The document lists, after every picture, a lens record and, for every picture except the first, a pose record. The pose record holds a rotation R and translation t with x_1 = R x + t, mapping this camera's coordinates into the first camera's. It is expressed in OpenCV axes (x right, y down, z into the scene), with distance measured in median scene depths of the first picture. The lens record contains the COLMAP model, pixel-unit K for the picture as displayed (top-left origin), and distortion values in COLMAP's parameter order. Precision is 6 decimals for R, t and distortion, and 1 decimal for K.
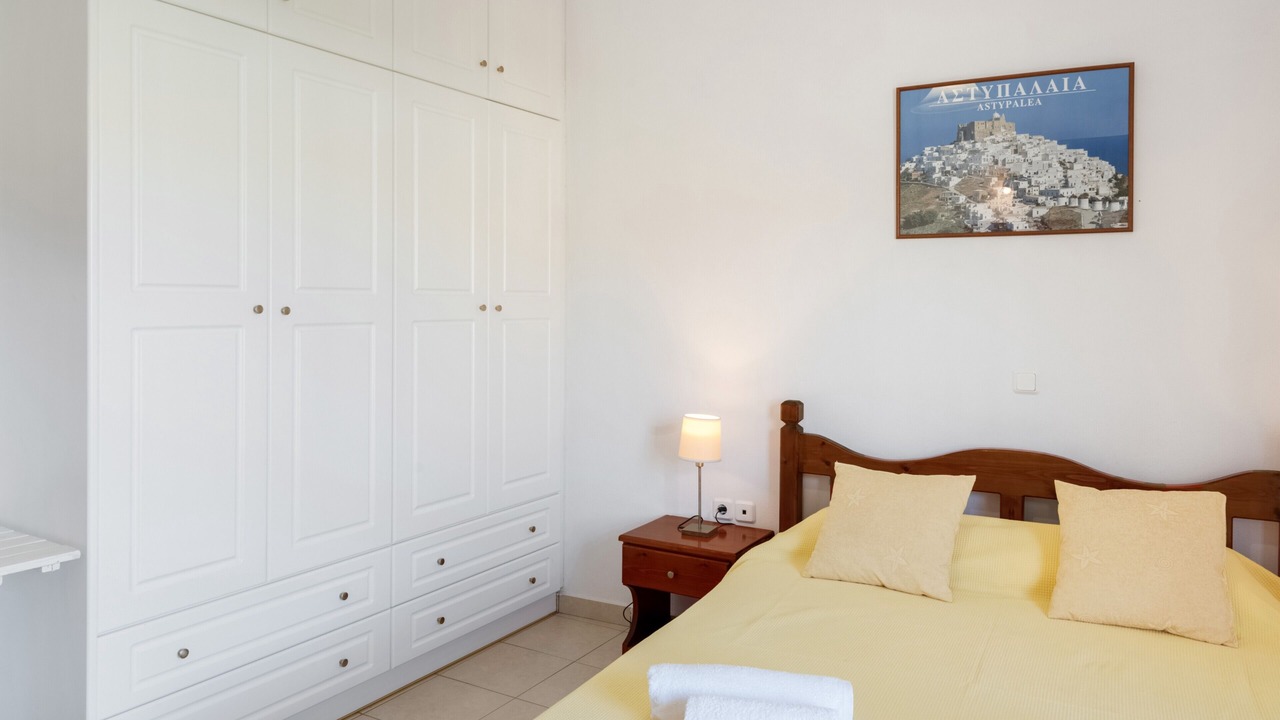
lens RADIAL K [[906.5, 0, 661.2], [0, 906.5, 266.8], [0, 0, 1]] dist [-0.007551, -0.000116]
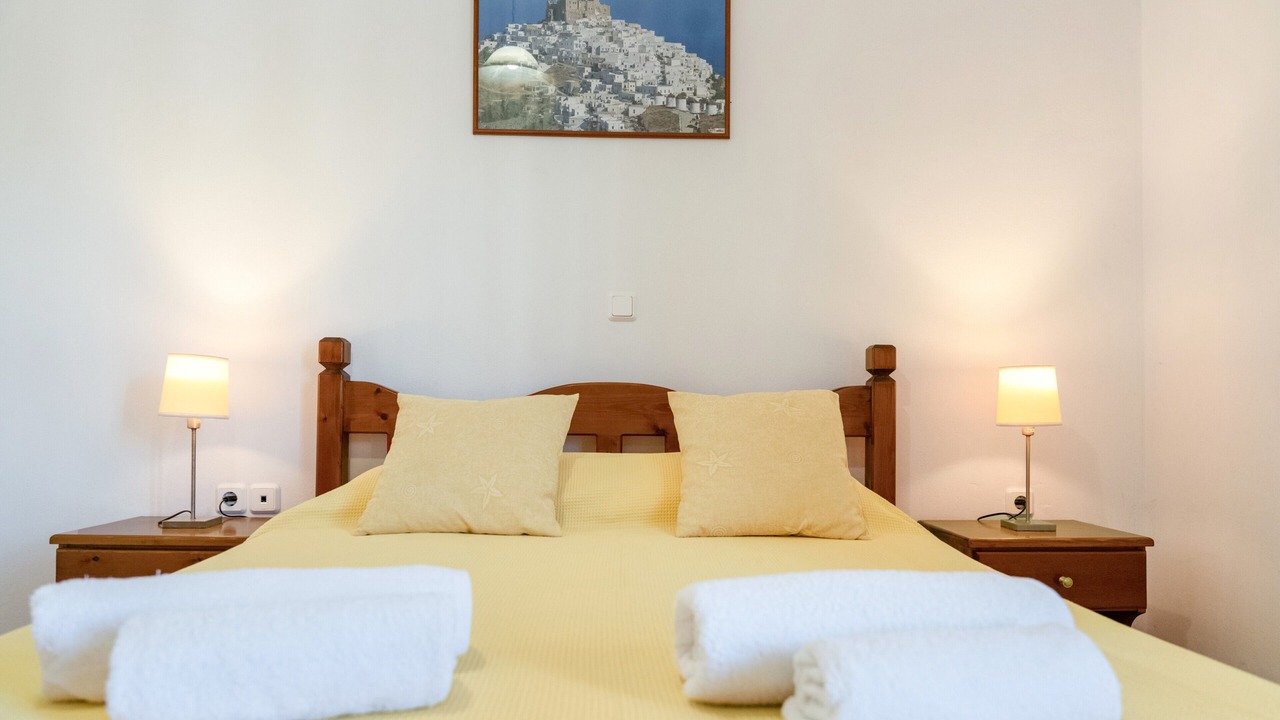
lens RADIAL K [[832.4, 0, 635.7], [0, 832.4, 382.8], [0, 0, 1]] dist [0.017820, -0.032244]
pose [[0.873974, 0.012446, 0.485813, 0.029859], [0.003519, 0.999484, -0.031936, 0.226045], [-0.485960, 0.029621, 0.873479, 0.303689]]
